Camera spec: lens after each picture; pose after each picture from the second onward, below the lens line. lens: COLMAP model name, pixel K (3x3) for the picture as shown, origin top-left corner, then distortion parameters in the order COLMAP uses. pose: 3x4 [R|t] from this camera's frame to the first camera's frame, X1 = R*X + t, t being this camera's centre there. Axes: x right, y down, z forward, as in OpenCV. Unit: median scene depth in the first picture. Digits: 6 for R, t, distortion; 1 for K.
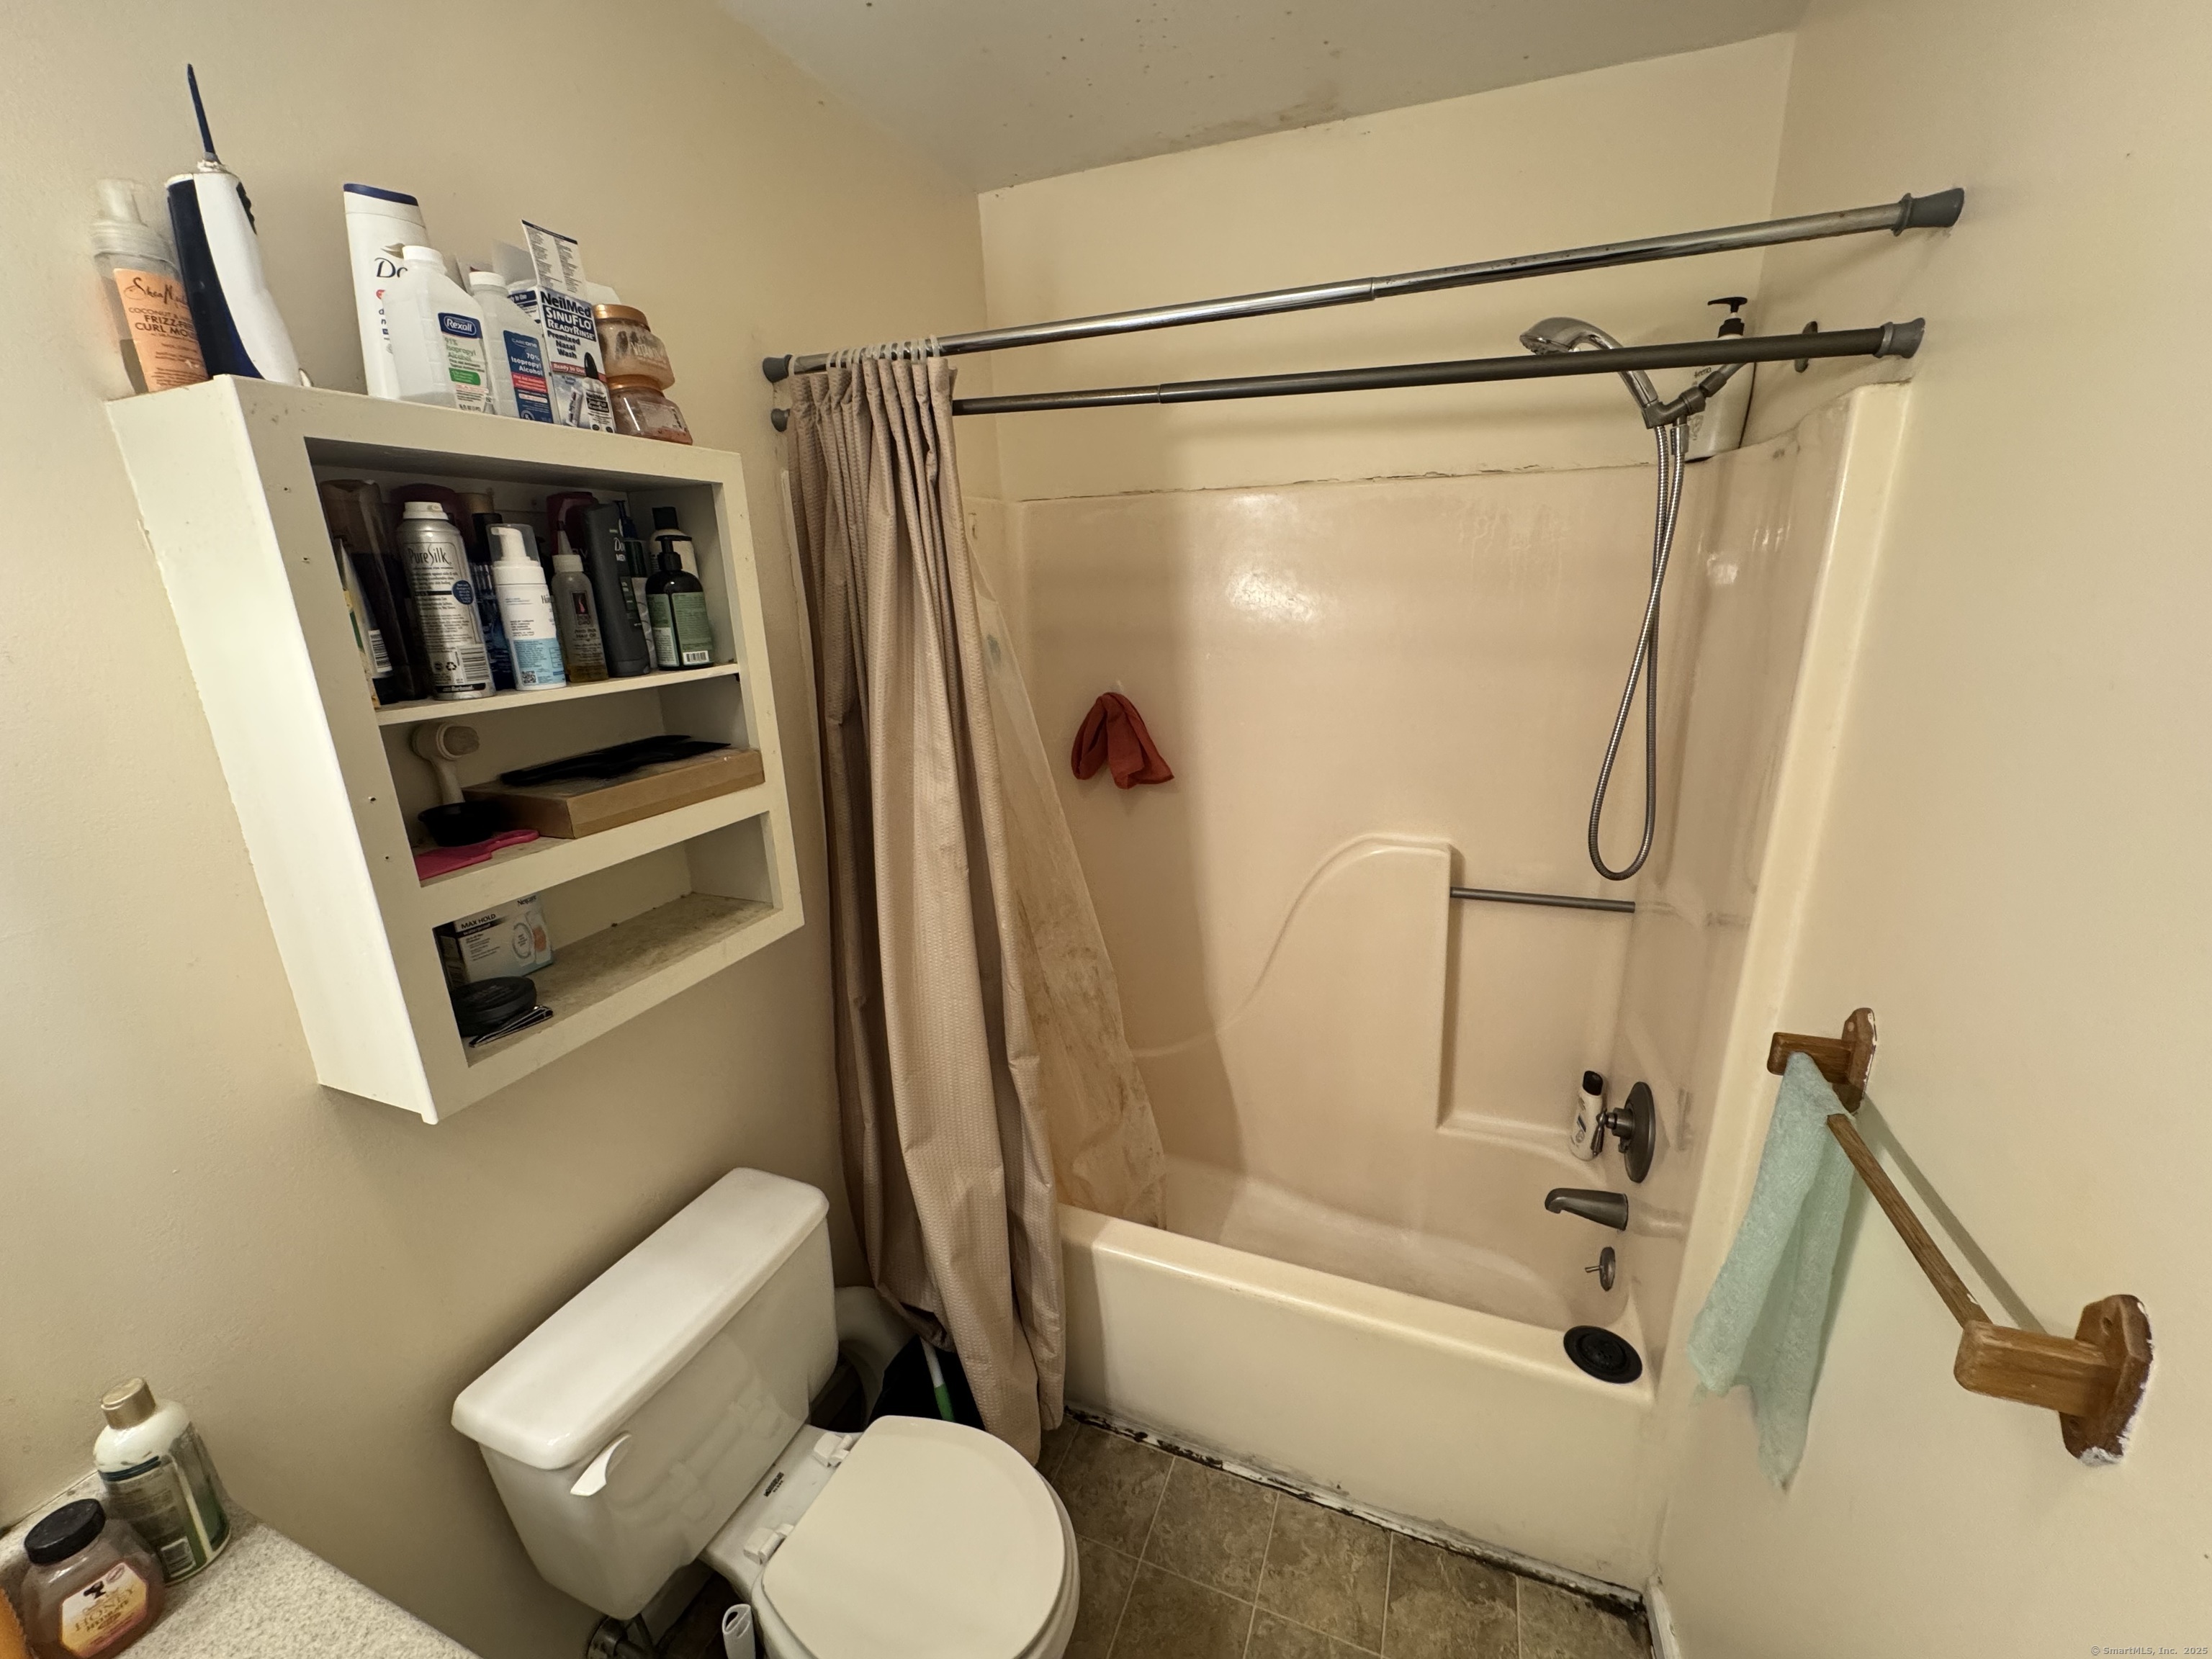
lens RADIAL K [[878.7, 0, 1108.0], [0, 878.7, 831.2], [0, 0, 1]] dist [-0.001559, 0.000297]
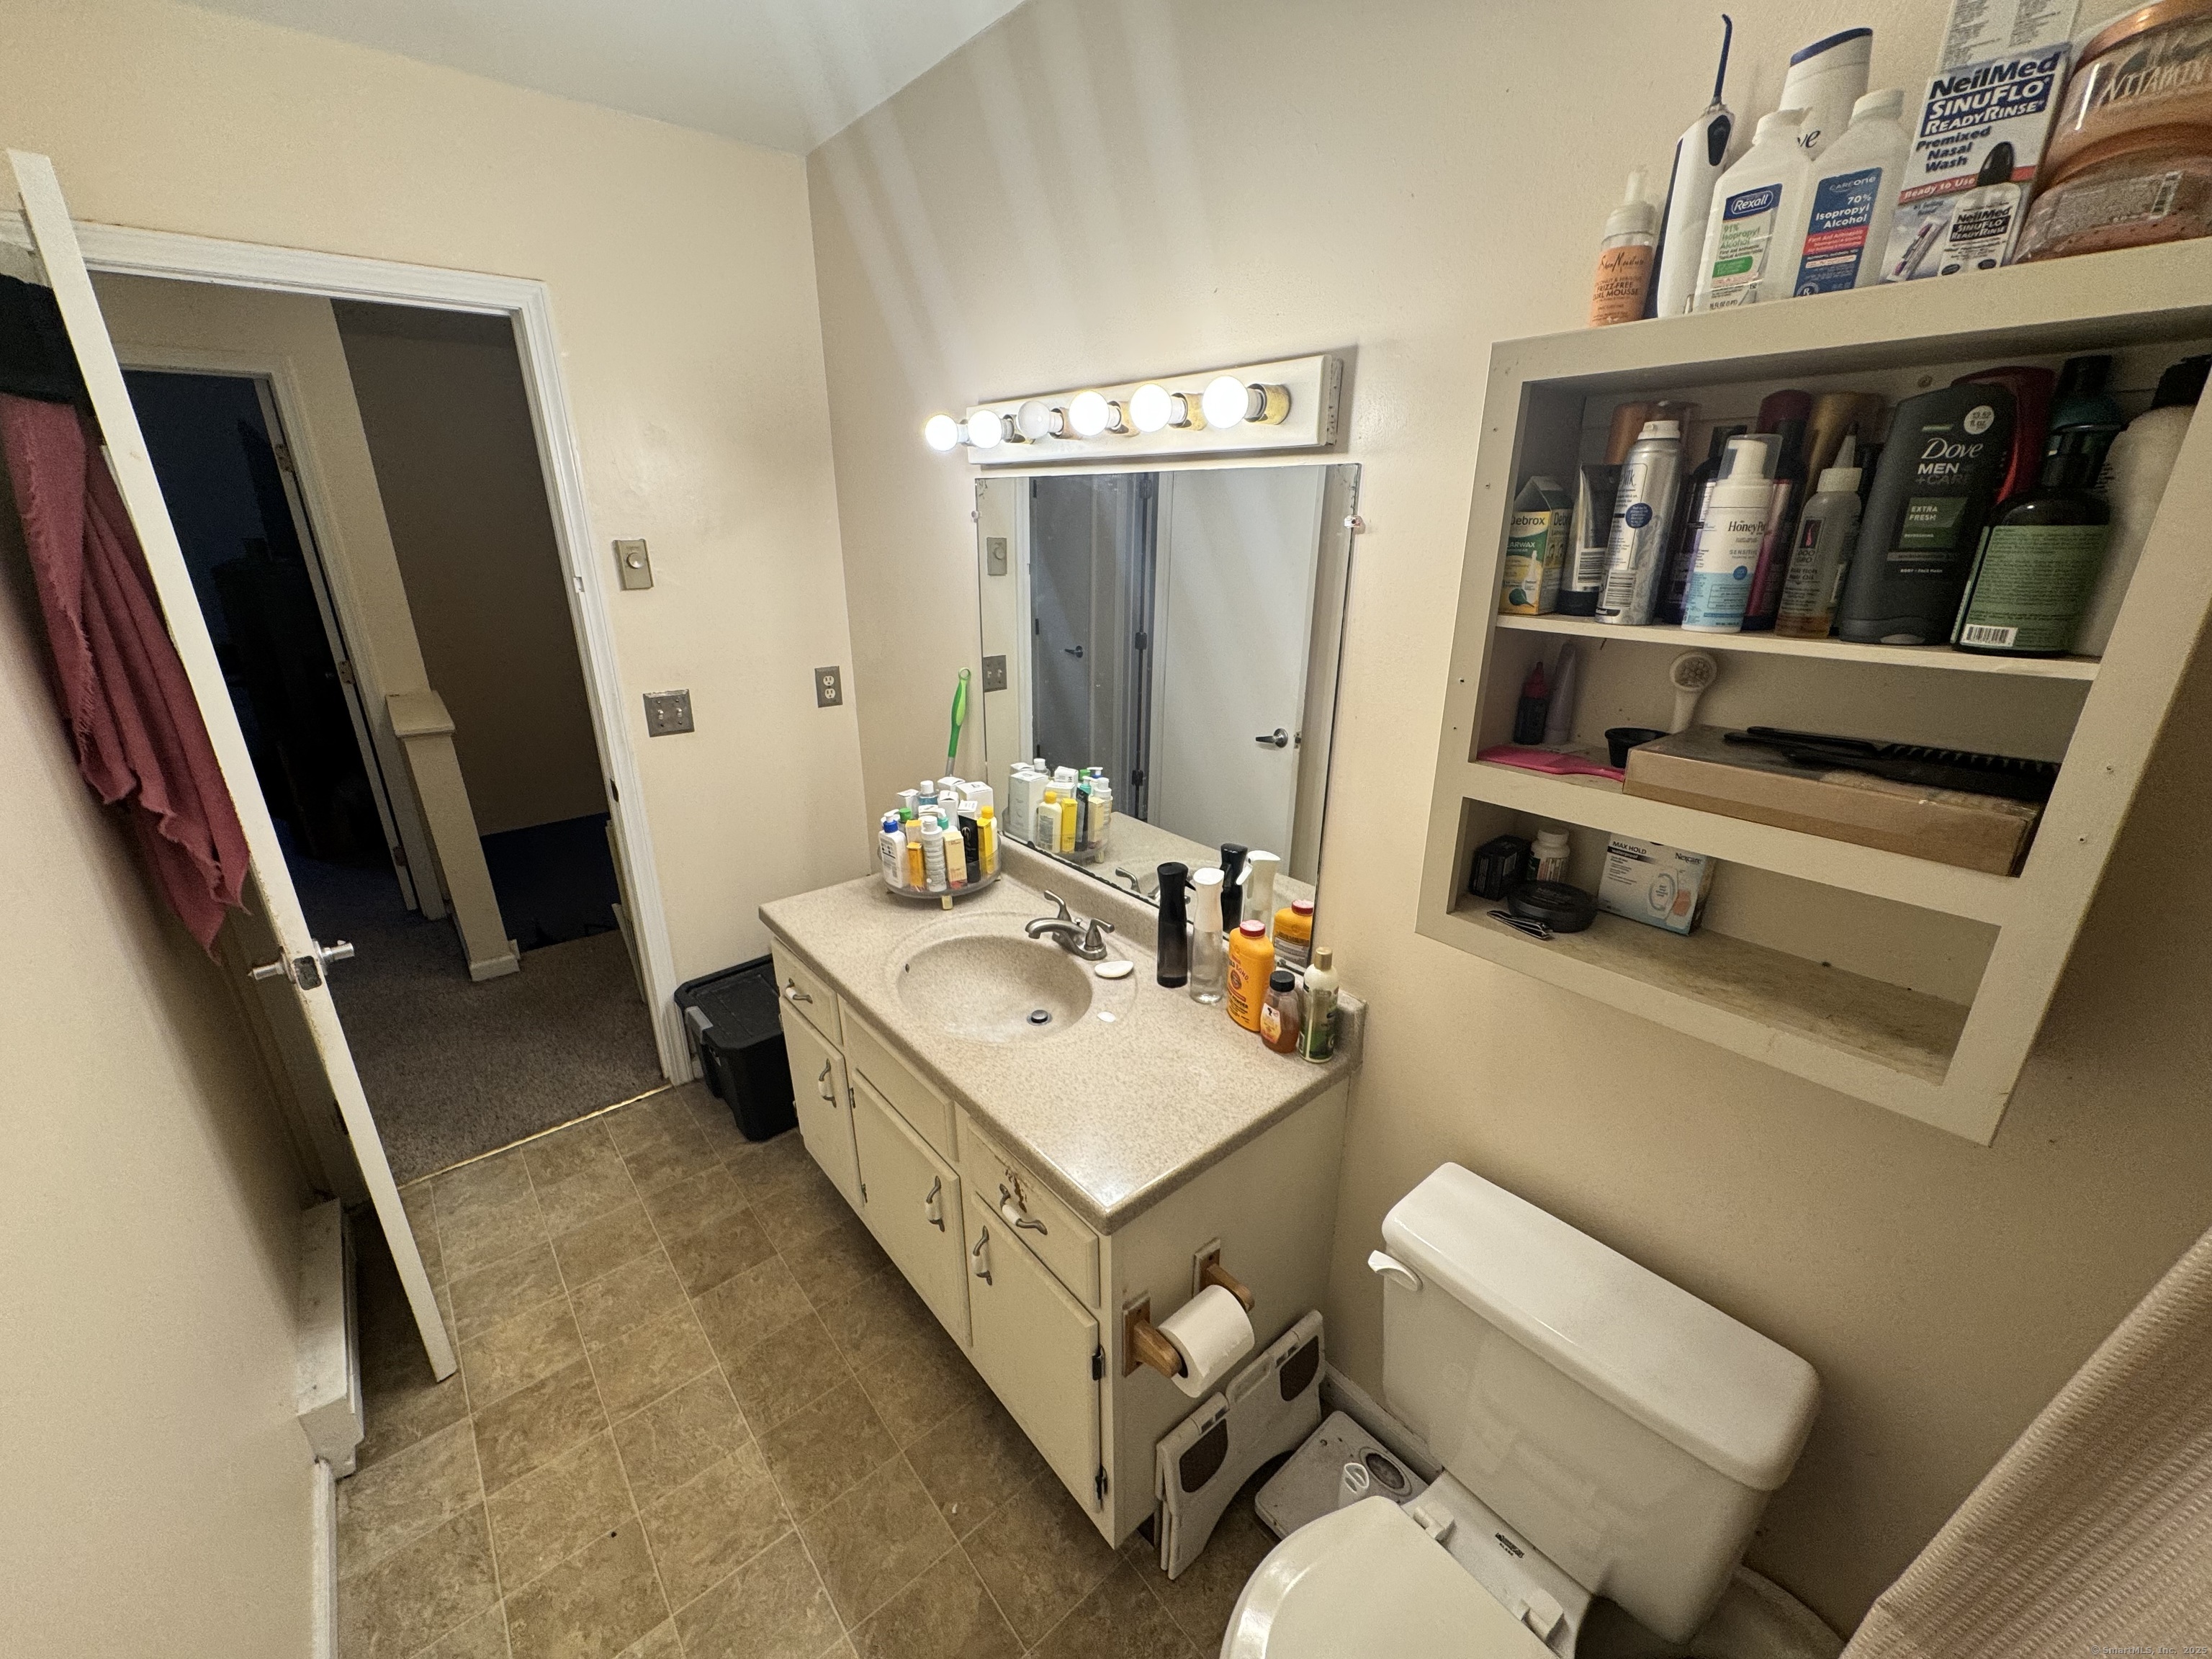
lens RADIAL K [[878.7, 0, 1108.0], [0, 878.7, 831.2], [0, 0, 1]] dist [-0.001559, 0.000297]
pose [[-0.470729, 0.322742, -0.821128, 0.404694], [-0.232785, 0.852279, 0.468435, -0.257383], [0.851015, 0.411652, -0.326062, 0.843784]]
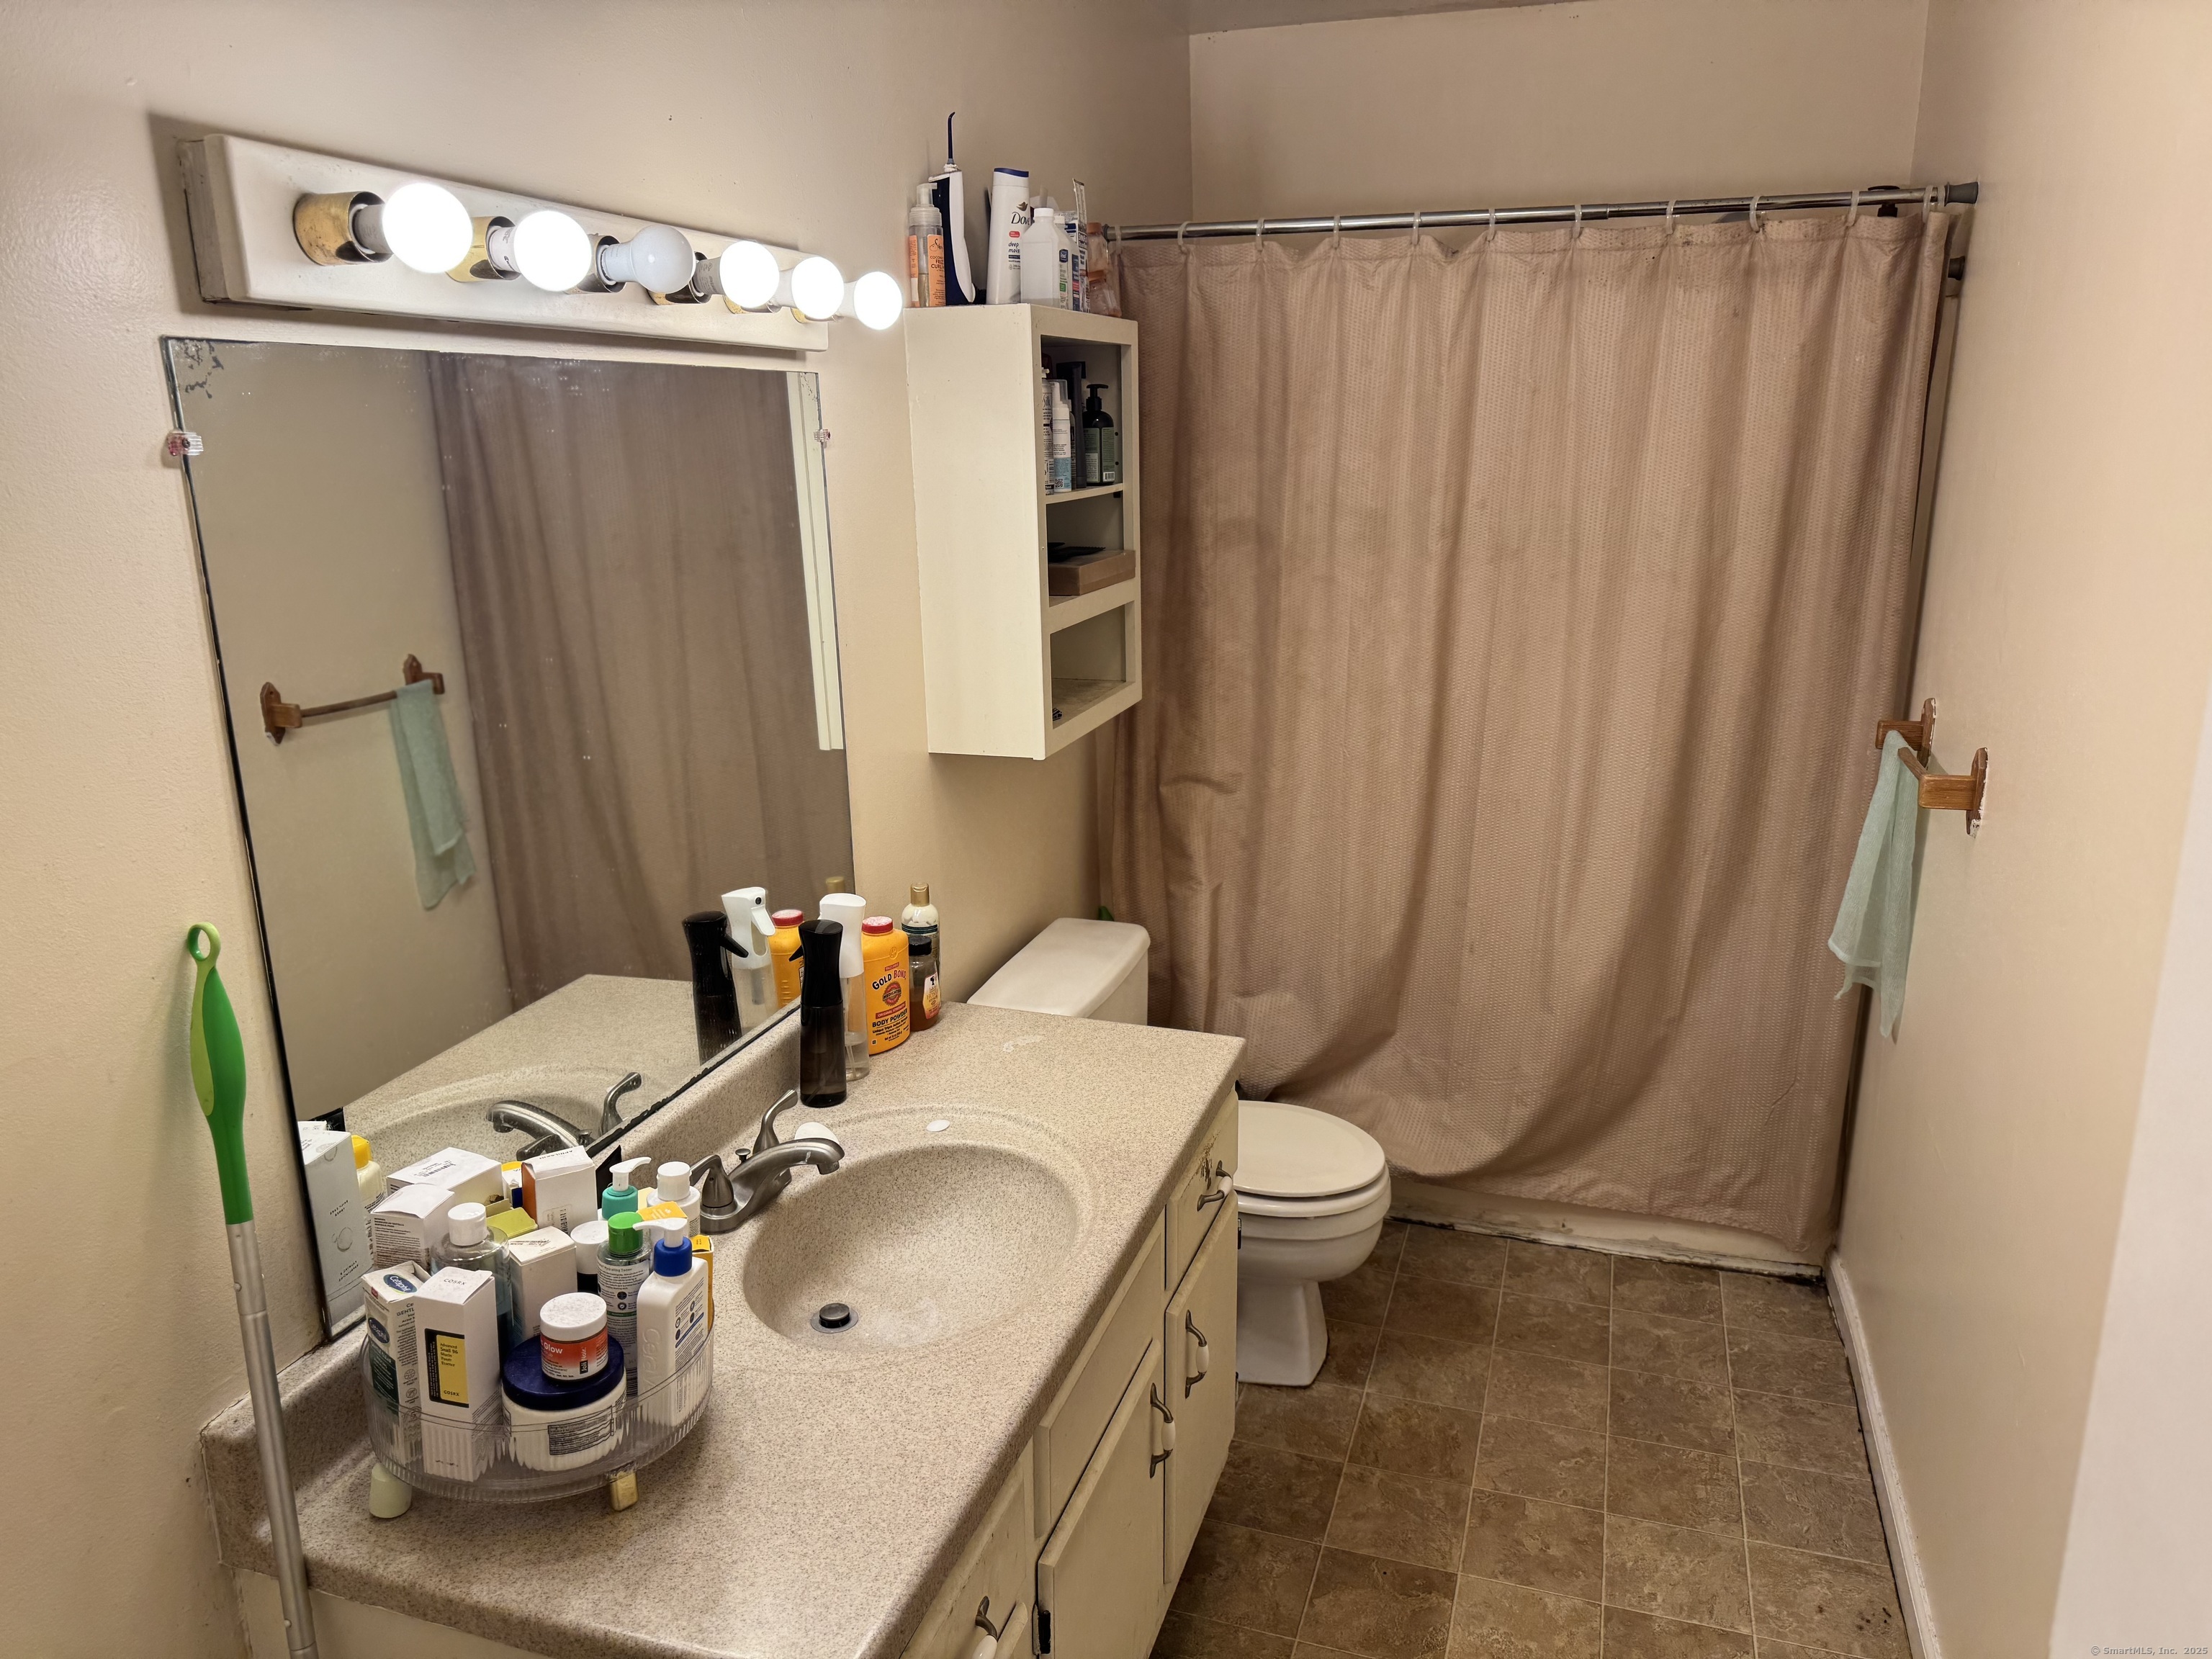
lens RADIAL K [[1528.5, 0, 1106.0], [0, 1528.5, 829.5], [0, 0, 1]] dist [0.209079, -0.442988]
pose [[0.998100, -0.000097, 0.061615, -0.716999], [0.001328, 0.999801, -0.019928, 0.451192], [-0.061601, 0.019972, 0.997901, -1.559916]]
